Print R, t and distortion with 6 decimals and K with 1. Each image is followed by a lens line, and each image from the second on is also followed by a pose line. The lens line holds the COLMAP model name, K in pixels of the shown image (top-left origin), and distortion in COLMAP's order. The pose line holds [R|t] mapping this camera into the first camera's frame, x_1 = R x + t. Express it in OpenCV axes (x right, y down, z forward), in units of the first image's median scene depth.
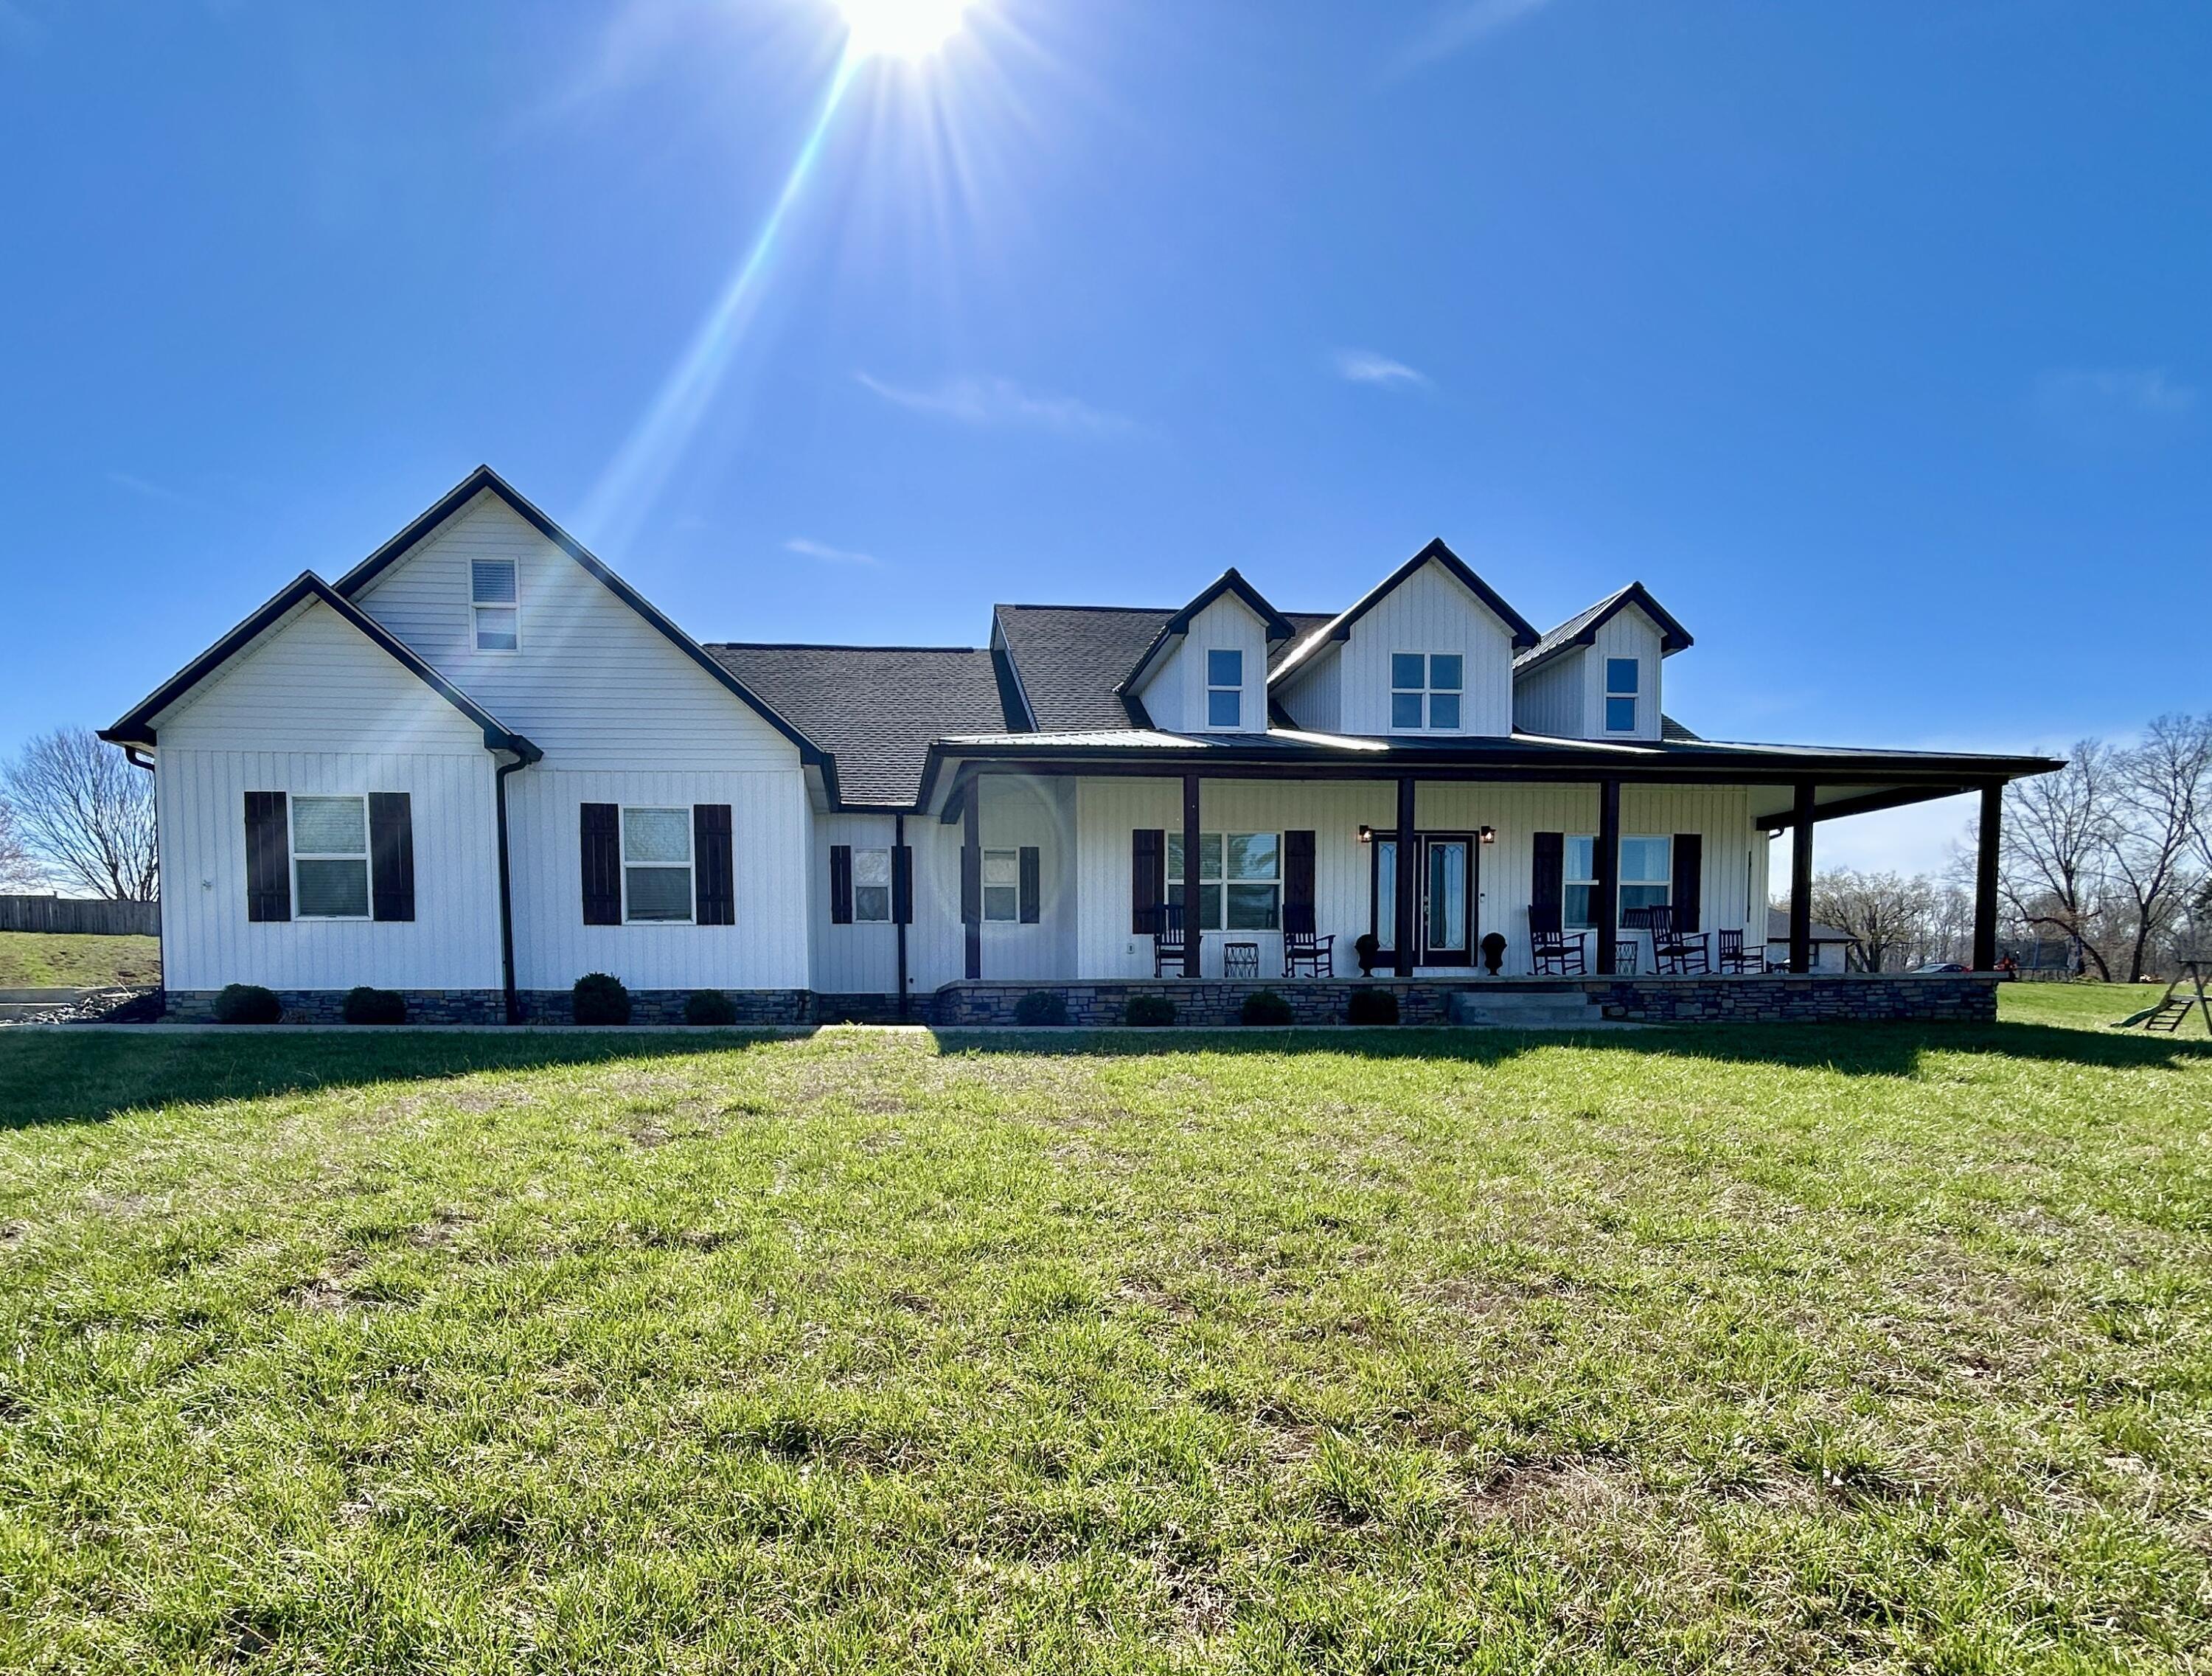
lens RADIAL K [[1147.6, 0, 973.7], [0, 1147.6, 1076.3], [0, 0, 1]] dist [-0.002105, -0.000709]
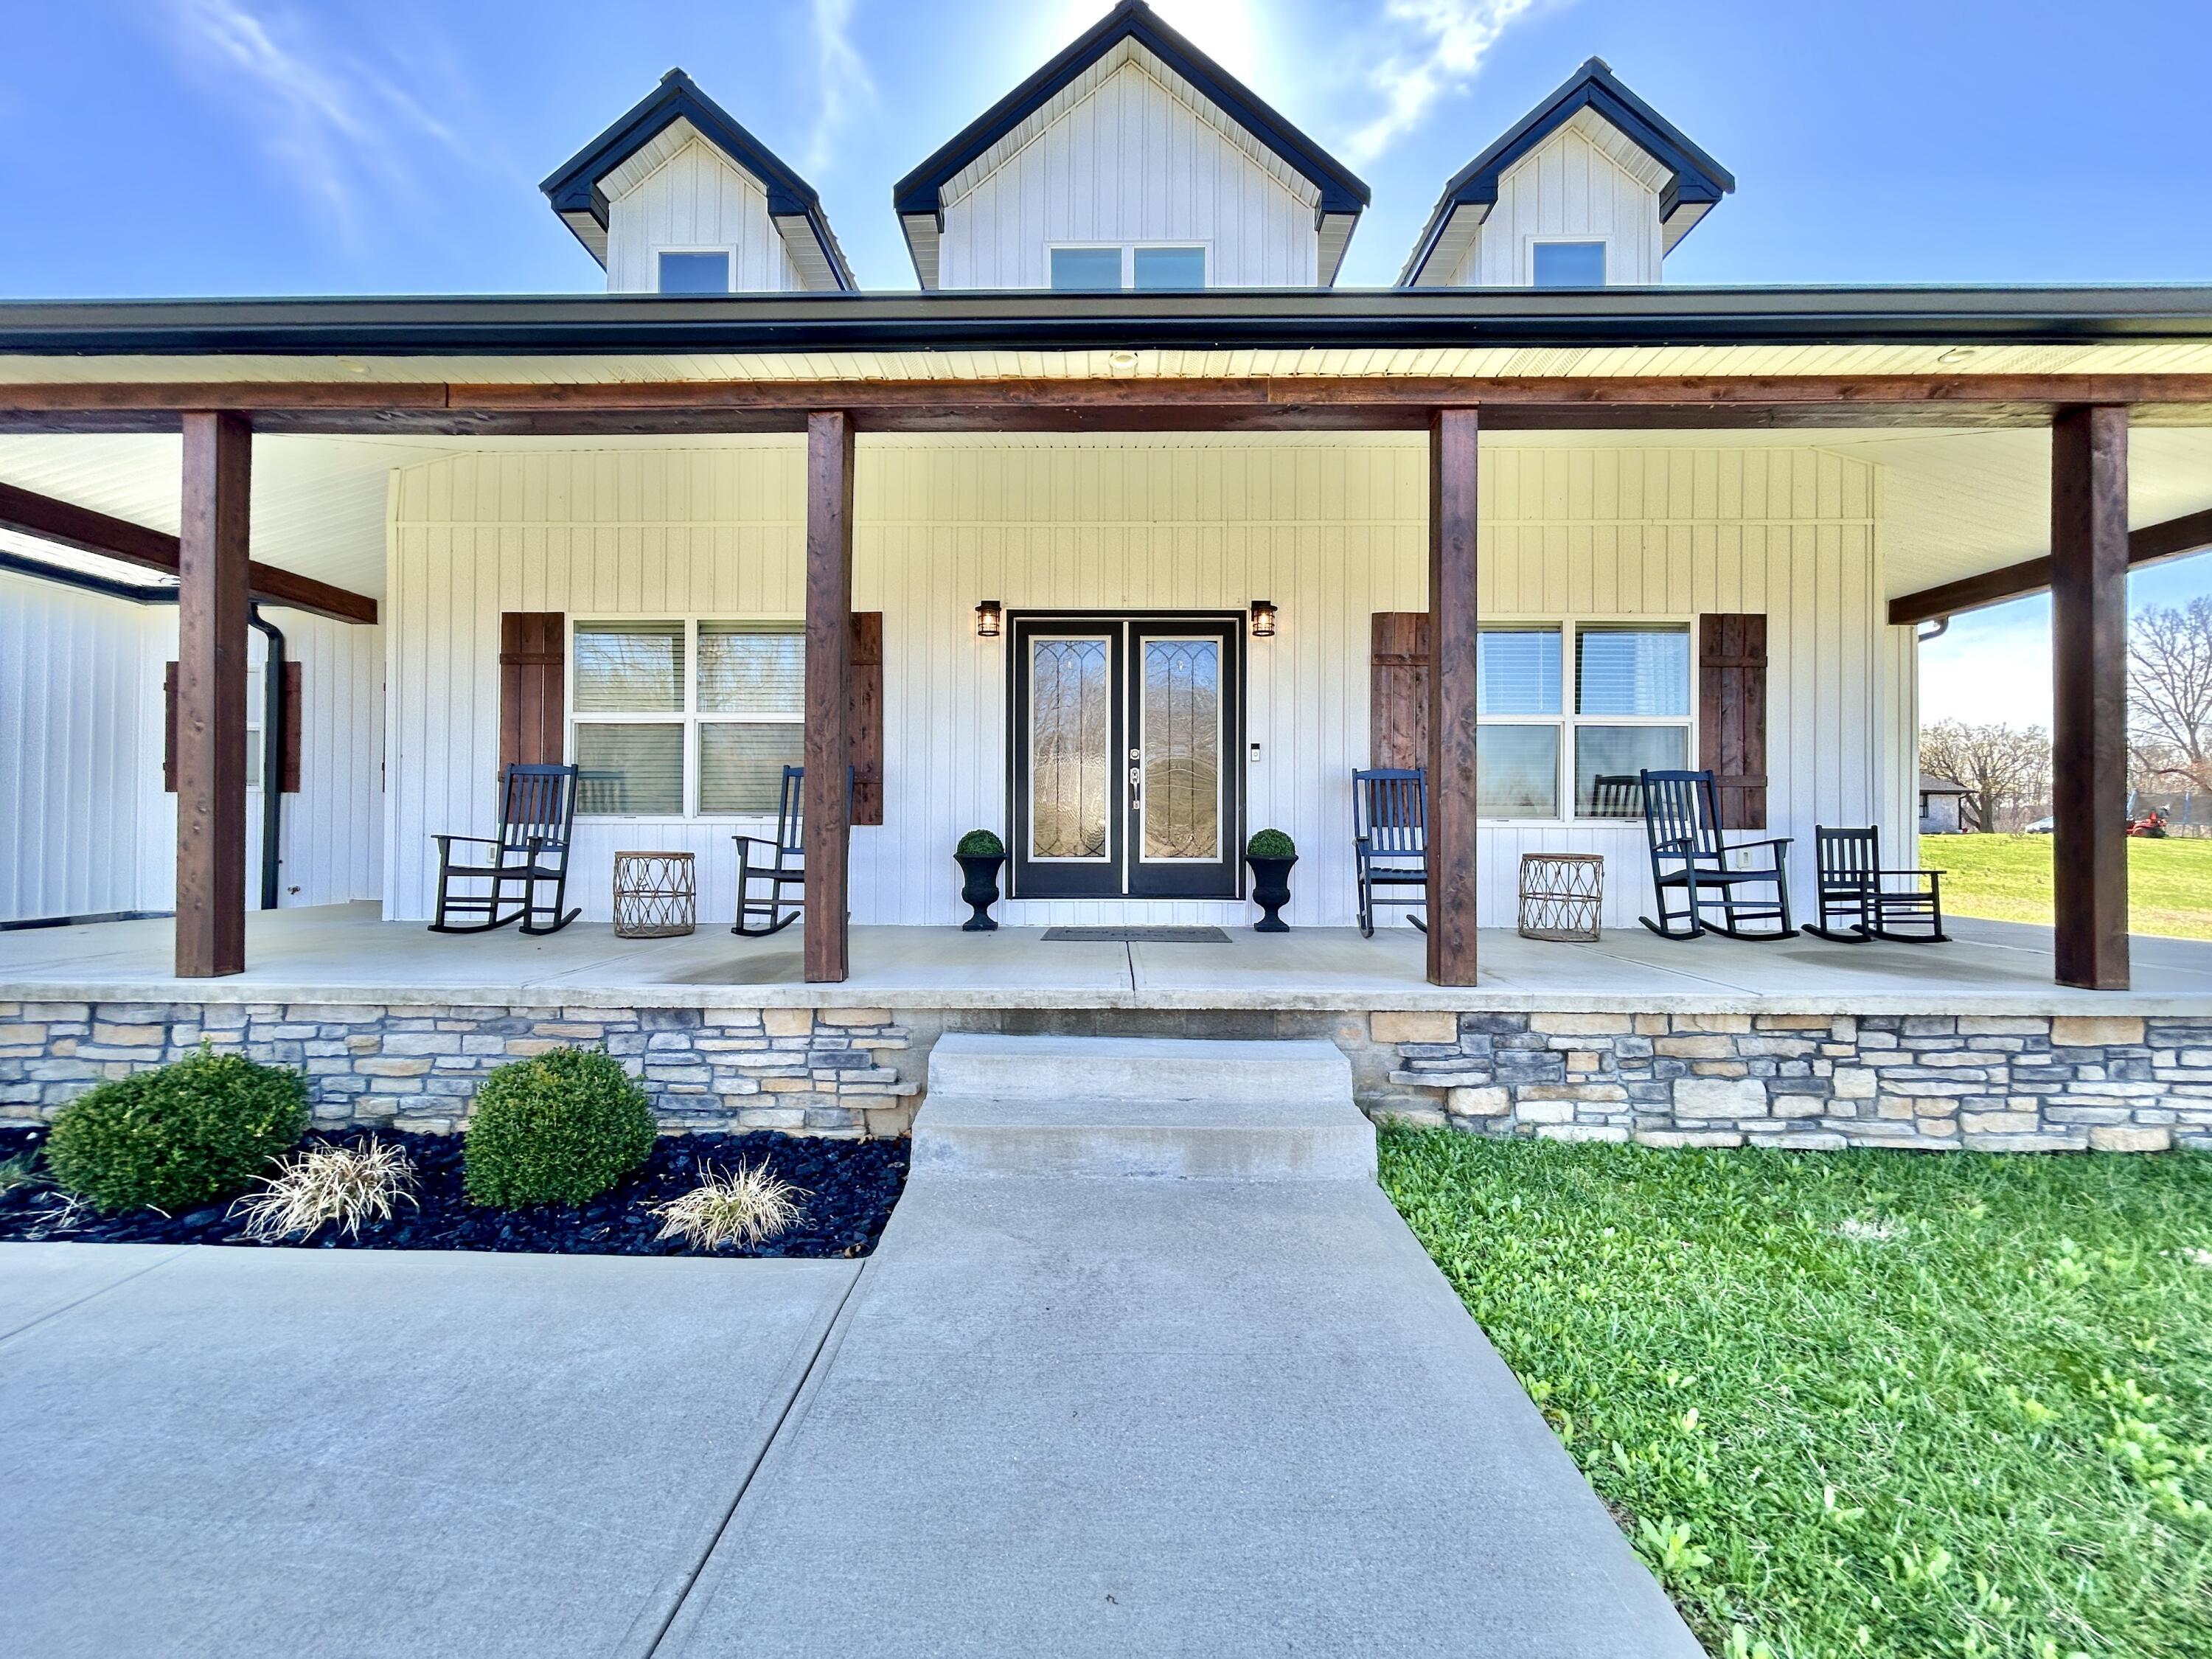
lens RADIAL K [[869.0, 0, 1085.5], [0, 869.0, 826.6], [0, 0, 1]] dist [0.002378, 0.000123]
pose [[0.992397, 0.013333, -0.122352, 0.440986], [-0.021039, 0.997860, -0.061906, -0.107483], [0.121264, 0.064009, 0.990554, 0.678102]]
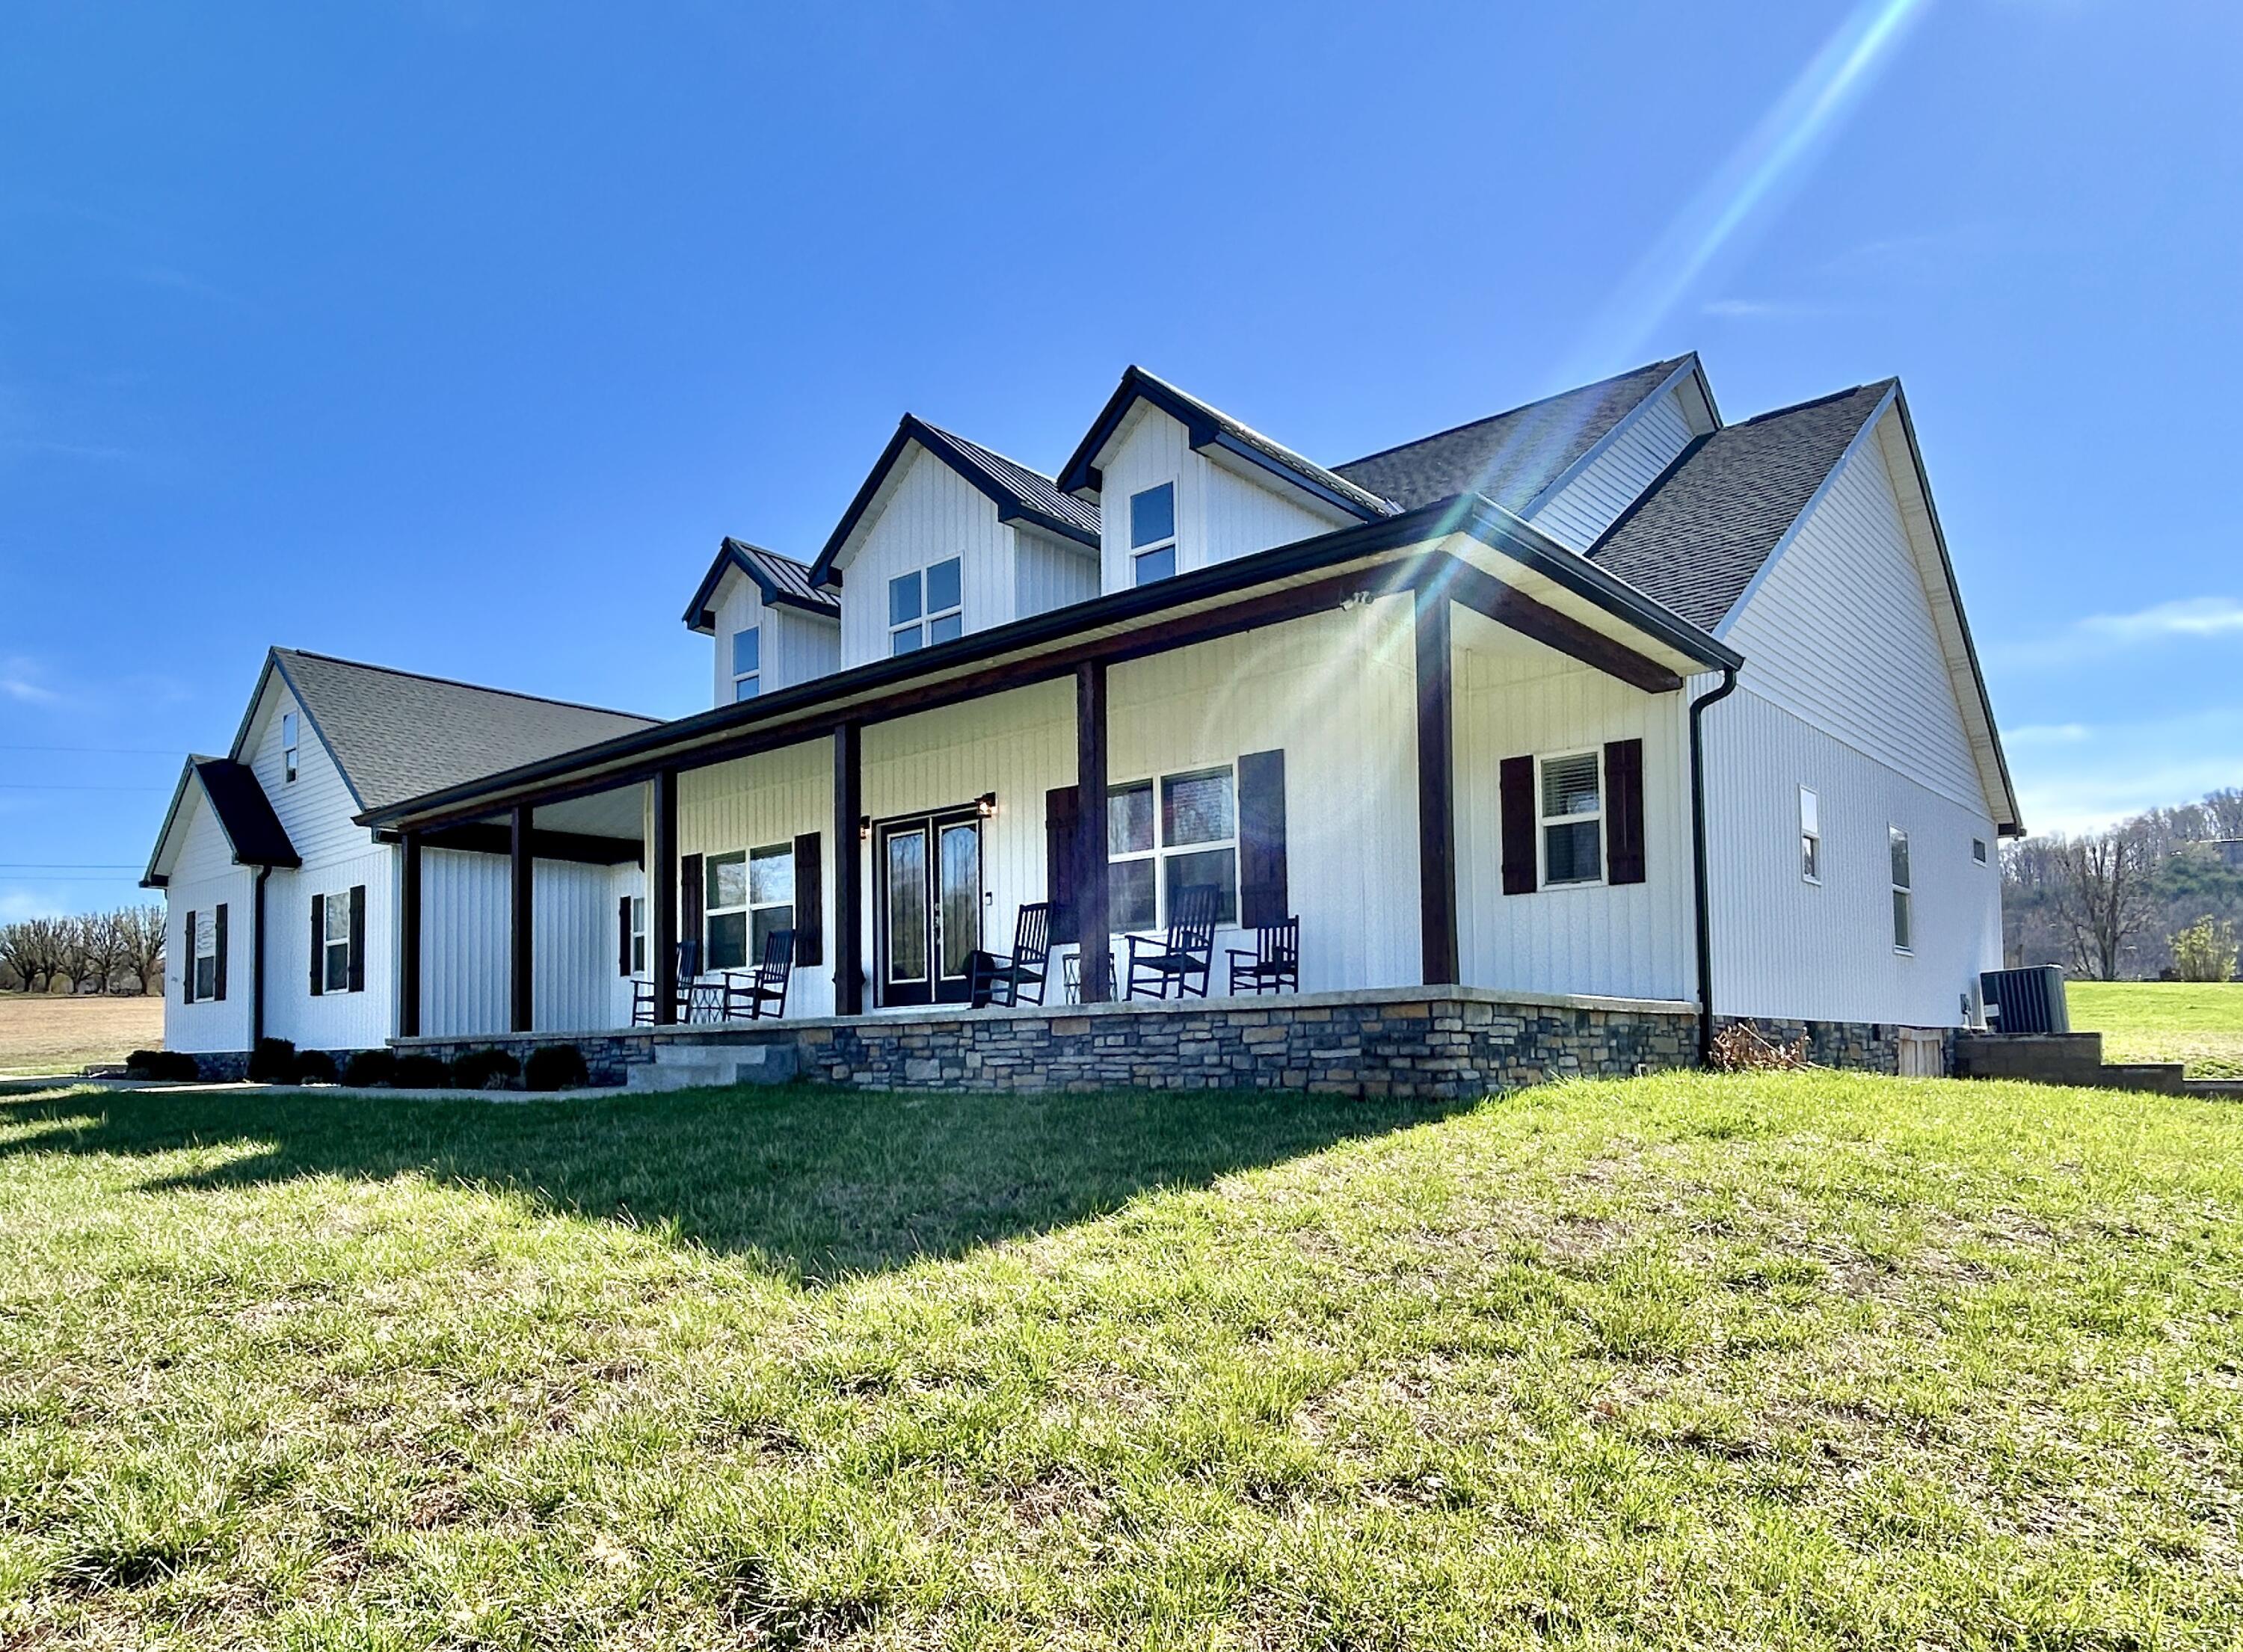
lens RADIAL K [[1460.0, 0, 1051.5], [0, 1460.0, 991.2], [0, 0, 1]] dist [0.001113, 0.000517]
pose [[0.666584, -0.035990, -0.744560, 1.155625], [-0.036884, 0.996018, -0.081167, -0.036634], [0.744517, 0.081567, 0.662602, 0.496334]]
